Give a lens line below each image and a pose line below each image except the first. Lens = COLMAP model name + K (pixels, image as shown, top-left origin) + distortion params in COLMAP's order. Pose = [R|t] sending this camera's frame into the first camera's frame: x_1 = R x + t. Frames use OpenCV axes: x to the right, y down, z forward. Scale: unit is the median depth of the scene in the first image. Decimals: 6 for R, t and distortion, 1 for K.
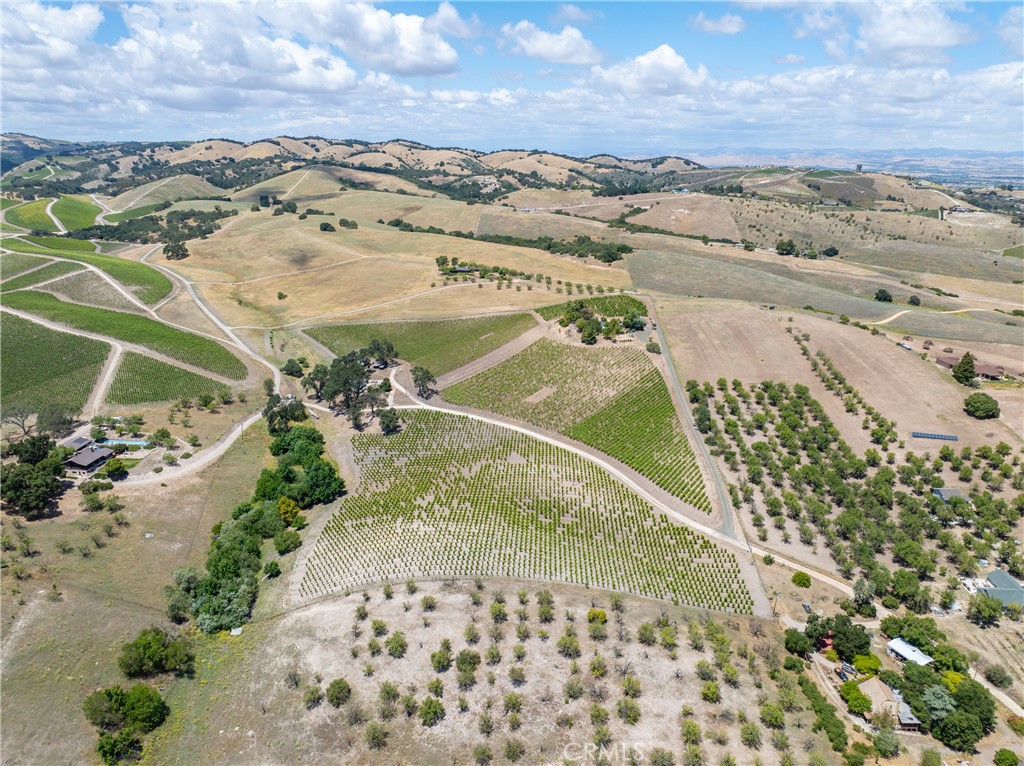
lens RADIAL K [[715.6, 0, 515.2], [0, 715.6, 383.2], [0, 0, 1]] dist [-0.049023, 0.015572]
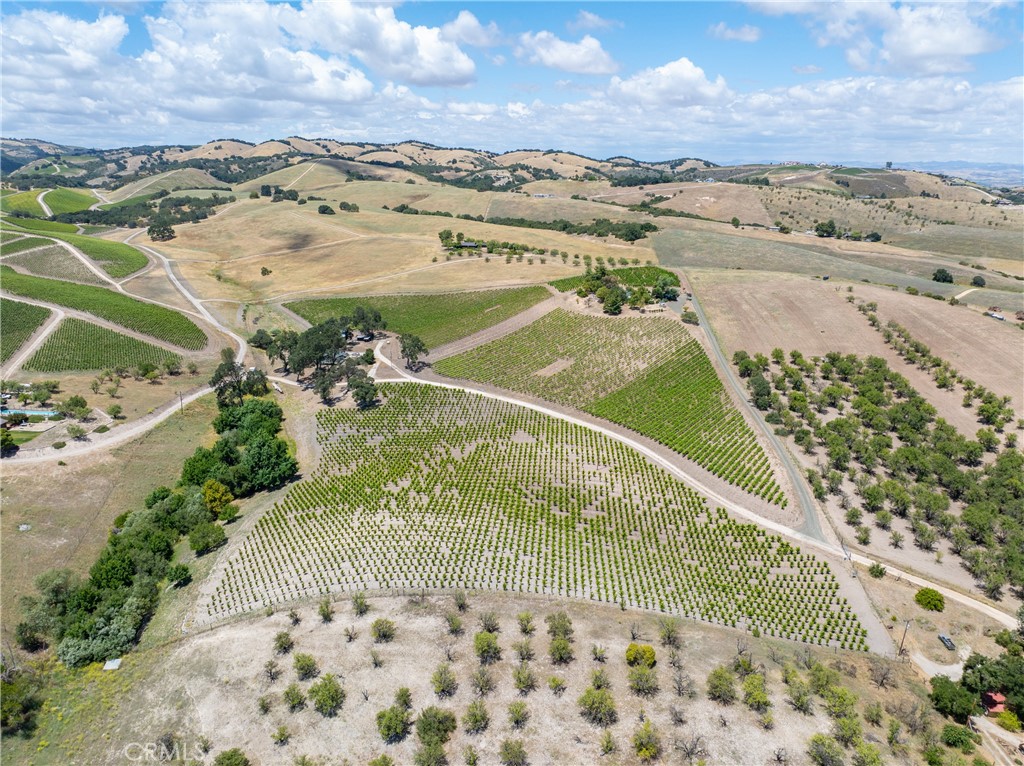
lens RADIAL K [[715.6, 0, 515.2], [0, 715.6, 383.2], [0, 0, 1]] dist [-0.049023, 0.015572]
pose [[0.999779, 0.007719, -0.019549, 0.007536], [-0.008059, 0.999817, -0.017345, 0.057329], [0.019411, 0.017499, 0.999658, 0.214541]]
